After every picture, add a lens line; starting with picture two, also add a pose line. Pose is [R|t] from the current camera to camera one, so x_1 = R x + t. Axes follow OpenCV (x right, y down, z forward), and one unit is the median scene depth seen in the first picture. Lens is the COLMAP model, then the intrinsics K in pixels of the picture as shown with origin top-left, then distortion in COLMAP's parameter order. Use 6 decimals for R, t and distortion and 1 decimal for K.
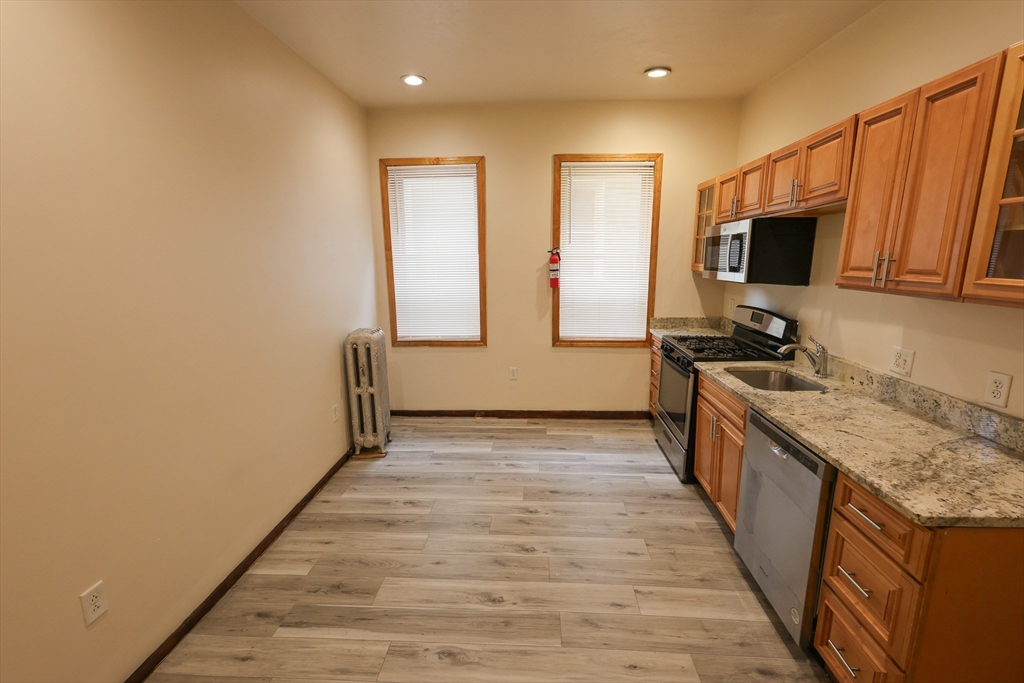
lens RADIAL K [[443.7, 0, 516.0], [0, 443.7, 340.7], [0, 0, 1]] dist [0.004451, -0.000342]
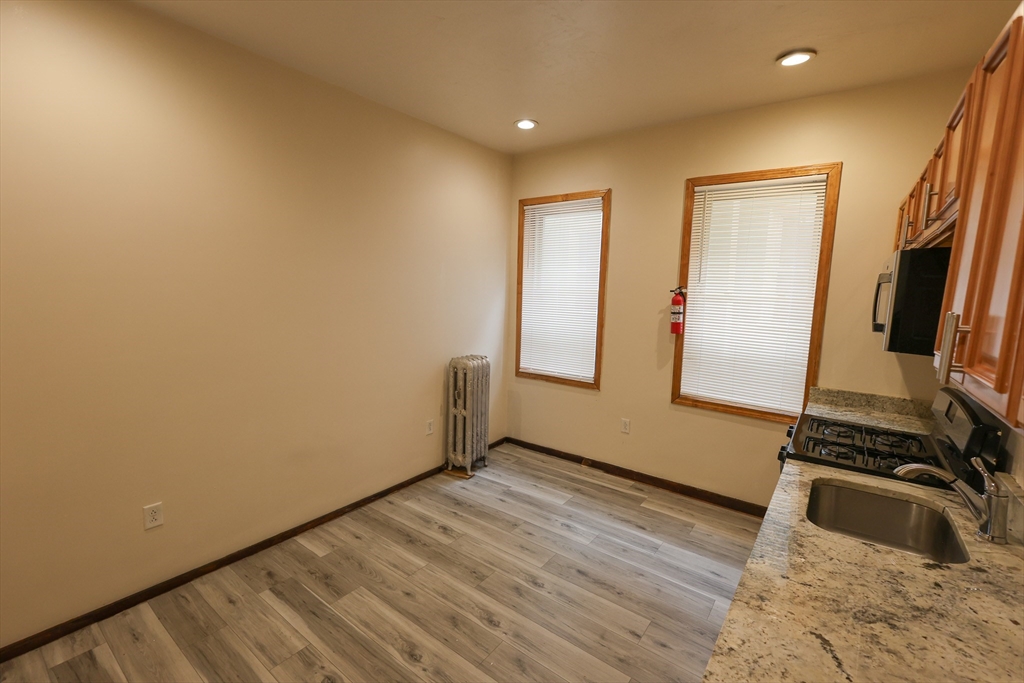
lens RADIAL K [[443.7, 0, 516.0], [0, 443.7, 340.7], [0, 0, 1]] dist [0.004451, -0.000342]
pose [[0.830895, 0.096999, -0.547910, 0.335557], [-0.137726, 0.989900, -0.033613, -0.040773], [0.539115, 0.103390, 0.835862, 0.153660]]
